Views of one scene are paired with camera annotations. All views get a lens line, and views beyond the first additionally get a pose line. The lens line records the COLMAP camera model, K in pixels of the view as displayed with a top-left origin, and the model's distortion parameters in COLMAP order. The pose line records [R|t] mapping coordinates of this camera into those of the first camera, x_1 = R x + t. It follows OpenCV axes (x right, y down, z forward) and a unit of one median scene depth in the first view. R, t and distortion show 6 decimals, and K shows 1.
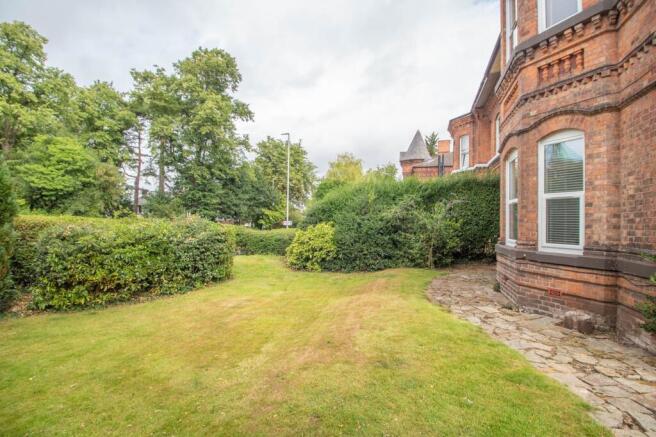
lens RADIAL K [[307.6, 0, 328.6], [0, 307.6, 219.5], [0, 0, 1]] dist [-0.011010, -0.006960]
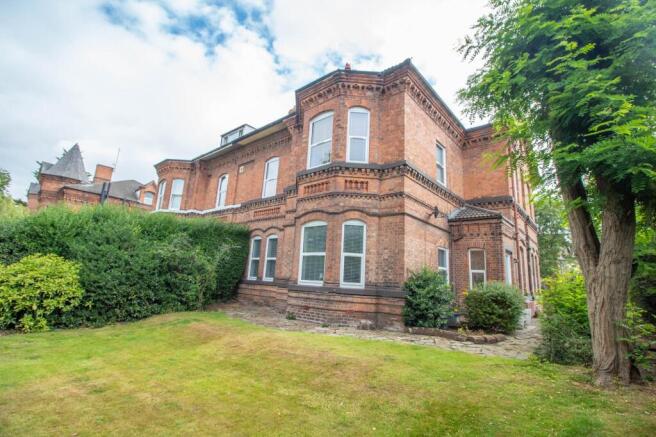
lens RADIAL K [[307.6, 0, 342.6], [0, 307.6, 214.9], [0, 0, 1]] dist [-0.011010, -0.006960]
pose [[0.362061, 0.195773, 0.911364, -0.875367], [-0.054265, 0.980465, -0.189059, 0.032924], [-0.930574, 0.018996, 0.365612, 0.367150]]
